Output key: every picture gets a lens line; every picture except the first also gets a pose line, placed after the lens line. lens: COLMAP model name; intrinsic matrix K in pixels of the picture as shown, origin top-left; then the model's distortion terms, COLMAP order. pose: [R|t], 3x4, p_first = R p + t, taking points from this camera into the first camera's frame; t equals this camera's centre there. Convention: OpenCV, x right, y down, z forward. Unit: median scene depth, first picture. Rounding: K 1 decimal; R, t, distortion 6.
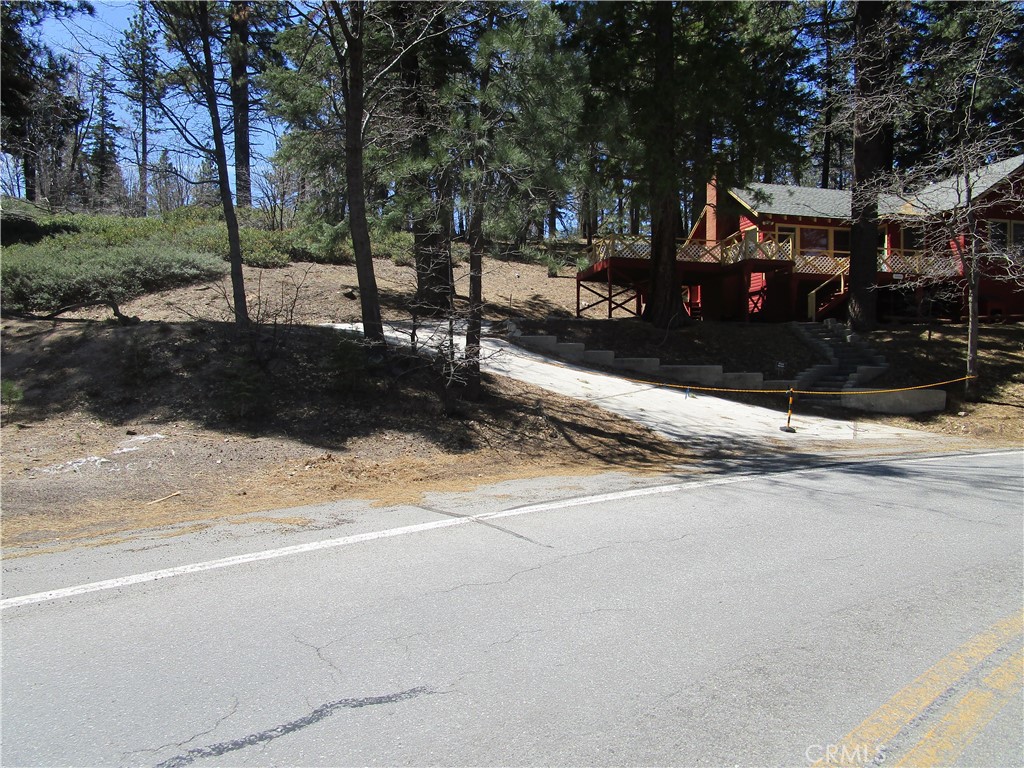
lens RADIAL K [[733.5, 0, 512.0], [0, 733.5, 384.0], [0, 0, 1]] dist [-0.028963, 0.015283]
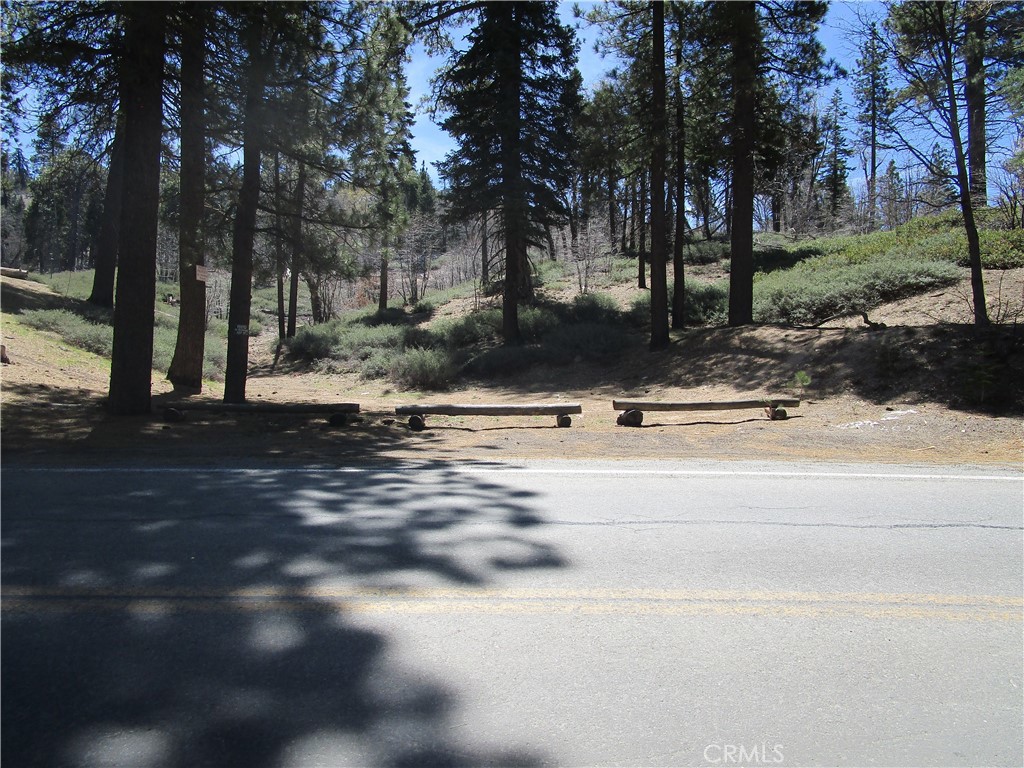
lens RADIAL K [[735.4, 0, 512.0], [0, 735.4, 384.0], [0, 0, 1]] dist [-0.021674, 0.007758]
pose [[0.611166, 0.014726, -0.791366, 0.075903], [-0.024641, 0.999696, -0.000427, 0.026484], [0.791119, 0.019761, 0.611343, -0.246245]]
